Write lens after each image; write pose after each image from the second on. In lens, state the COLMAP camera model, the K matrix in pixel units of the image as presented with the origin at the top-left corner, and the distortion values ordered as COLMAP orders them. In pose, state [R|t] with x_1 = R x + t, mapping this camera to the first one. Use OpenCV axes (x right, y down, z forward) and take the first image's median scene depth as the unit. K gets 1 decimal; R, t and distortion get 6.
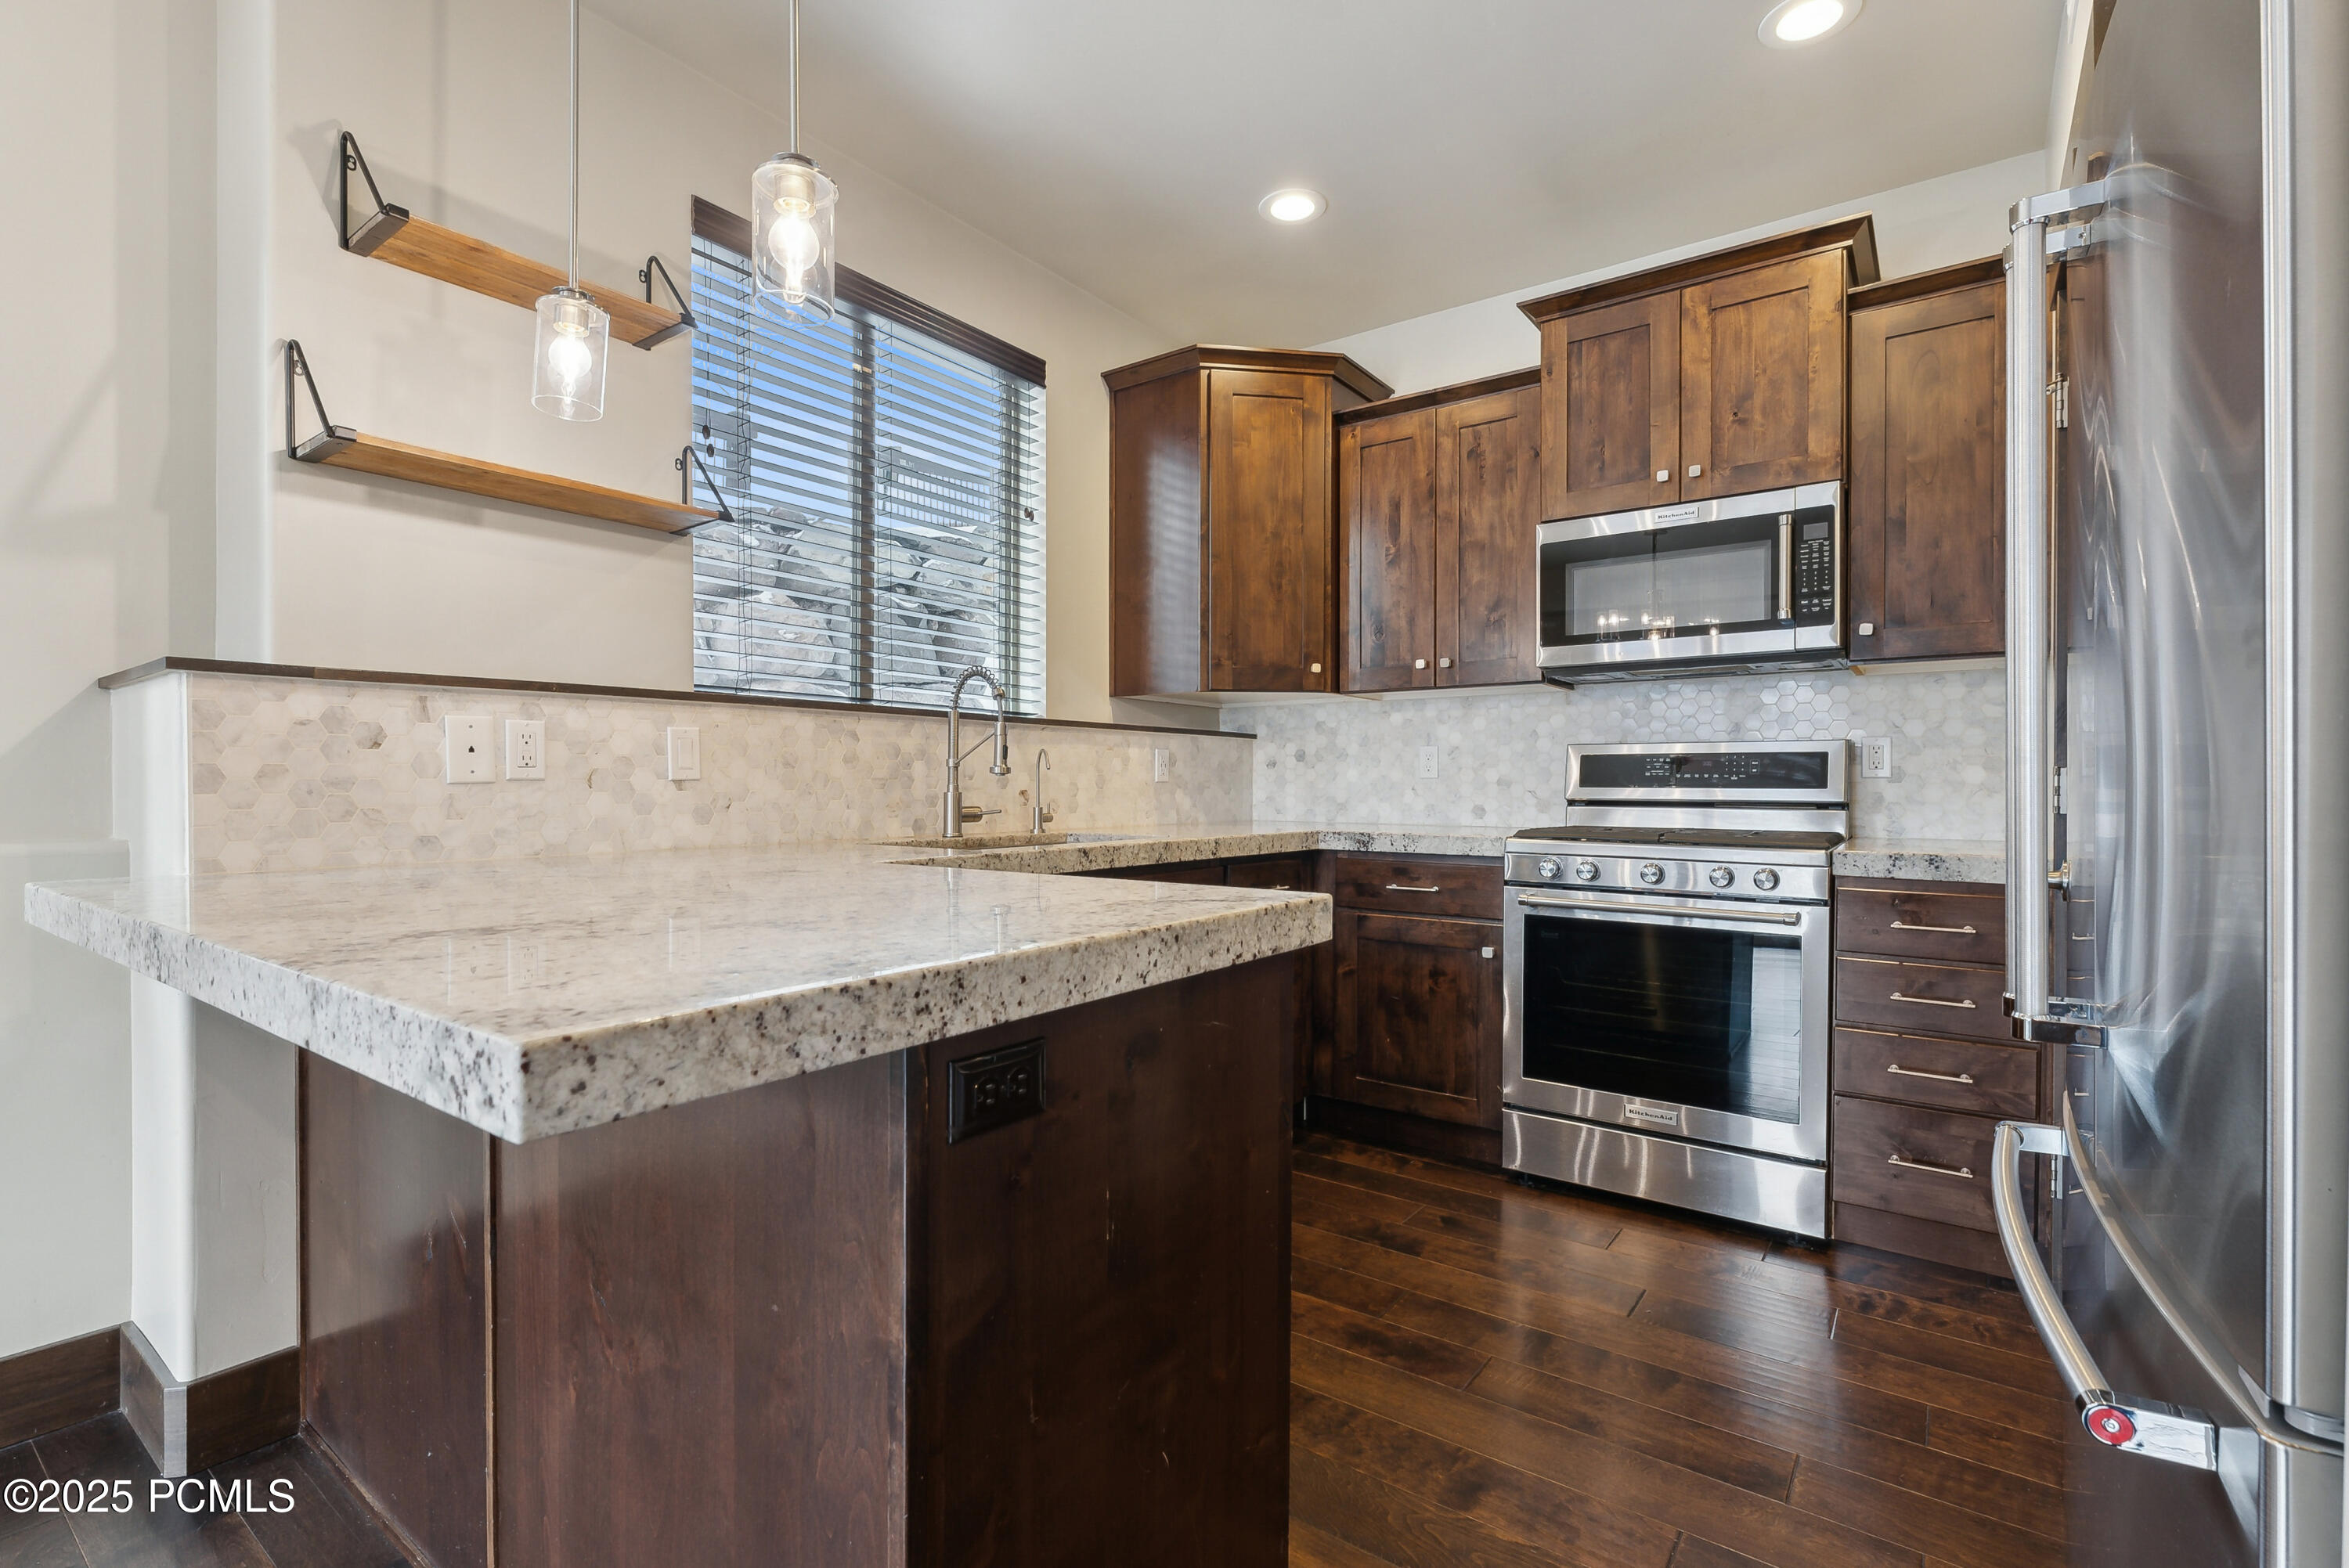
lens RADIAL K [[1066.3, 0, 1169.7], [0, 1066.3, 789.5], [0, 0, 1]] dist [0.002371, -0.000463]
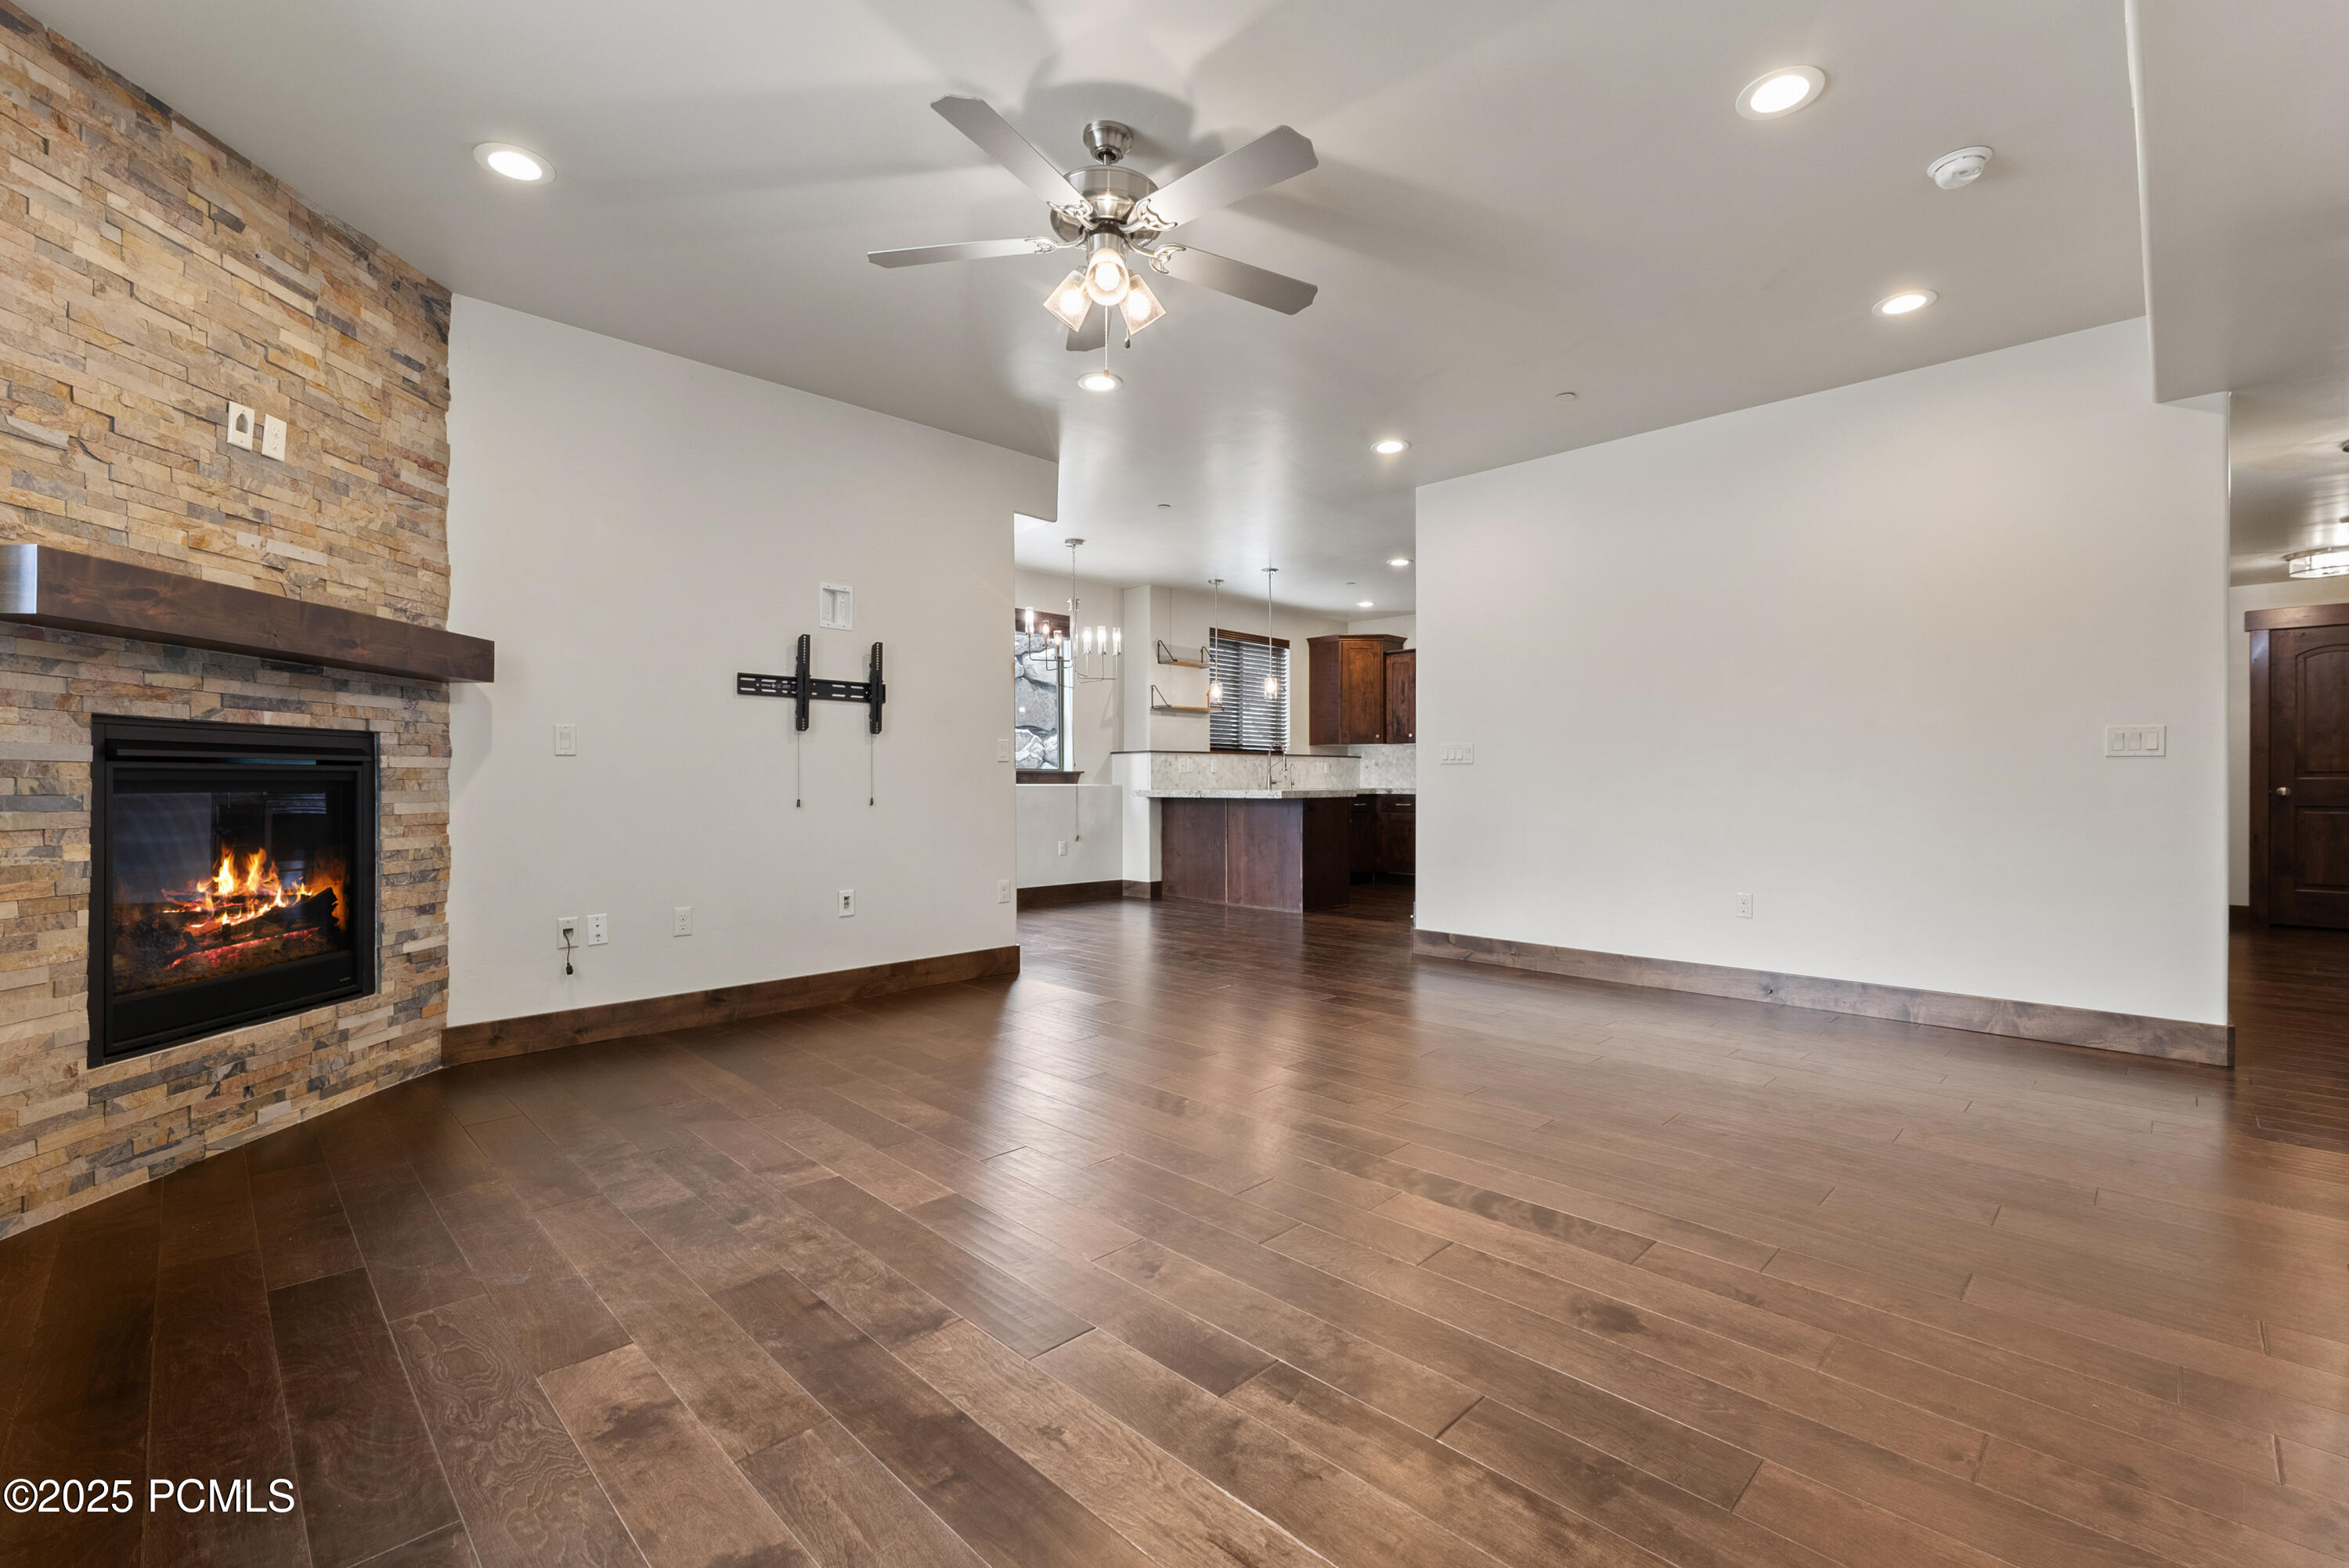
lens RADIAL K [[1008.8, 0, 1173.5], [0, 1008.8, 781.4], [0, 0, 1]] dist [-0.004424, 0.001993]
pose [[0.988325, -0.003229, -0.152328, -0.001023], [0.002212, 0.999974, -0.006846, 0.044281], [0.152346, 0.006429, 0.988306, -2.435644]]
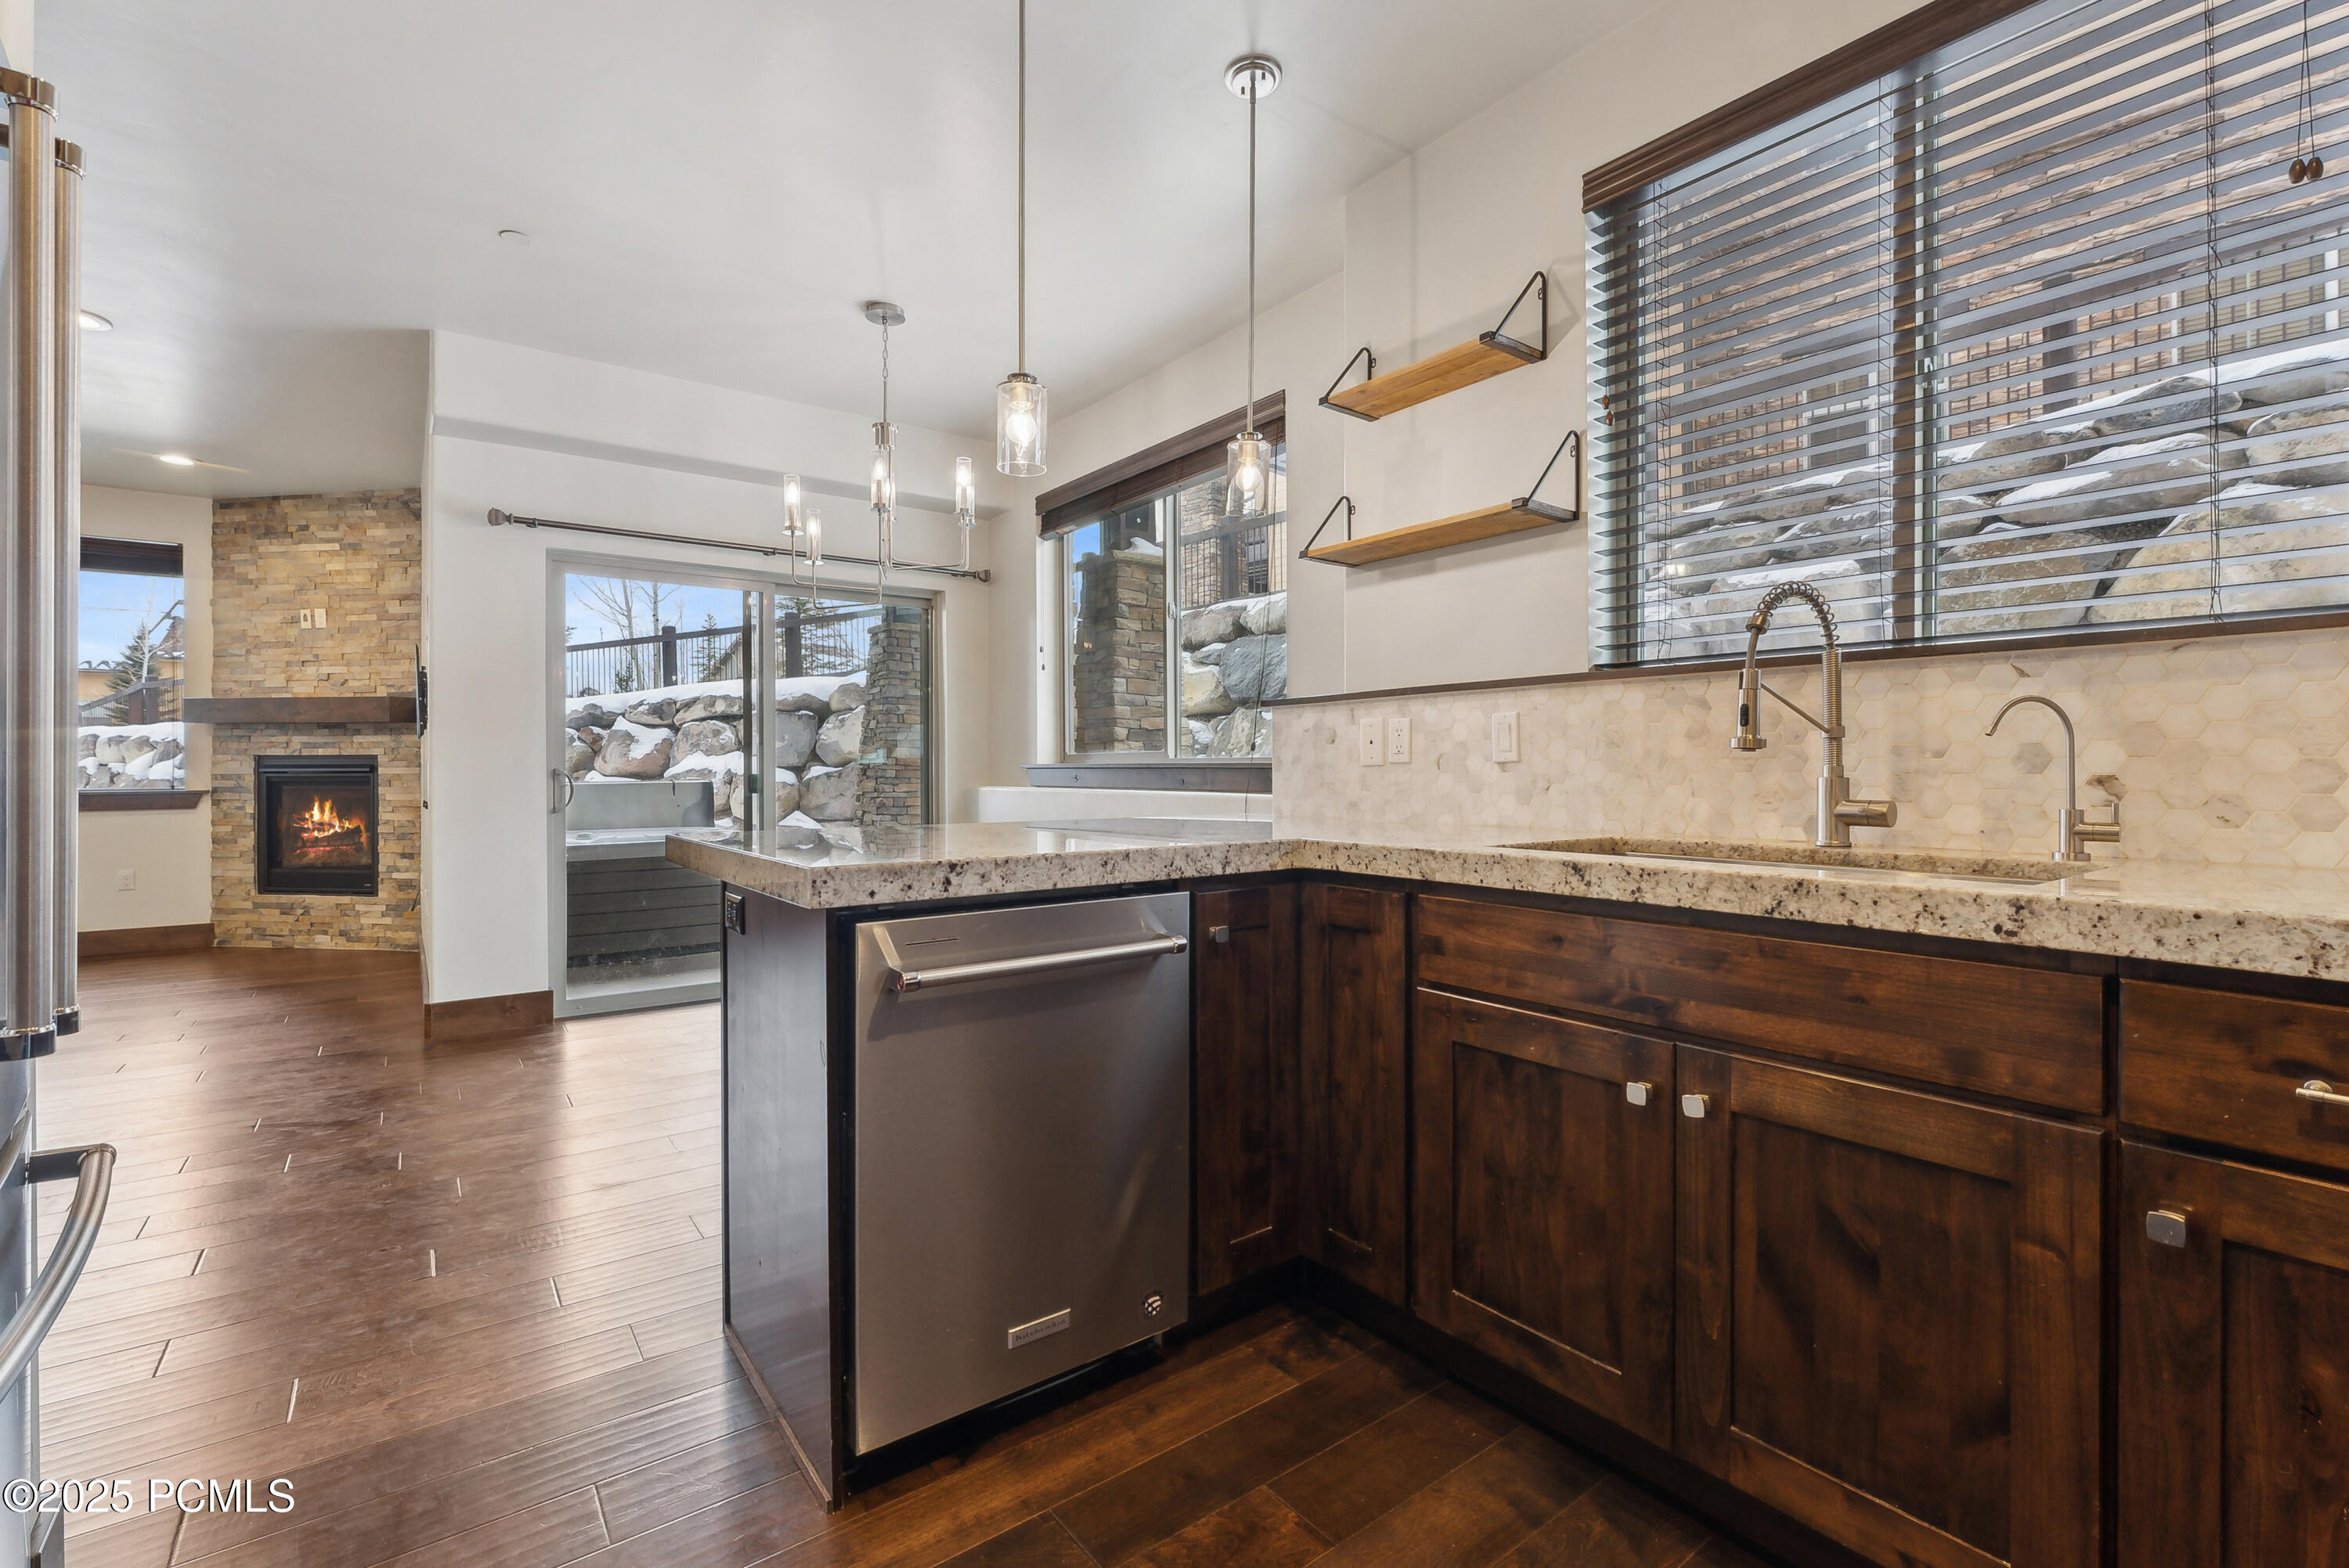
lens RADIAL K [[1008.8, 0, 1166.6], [0, 1008.8, 770.5], [0, 0, 1]] dist [-0.004424, 0.001993]
pose [[-0.284727, 0.000444, -0.958608, 0.487815], [-0.004475, 0.999988, 0.001793, -0.000865], [0.958598, 0.004800, -0.284722, 0.778060]]
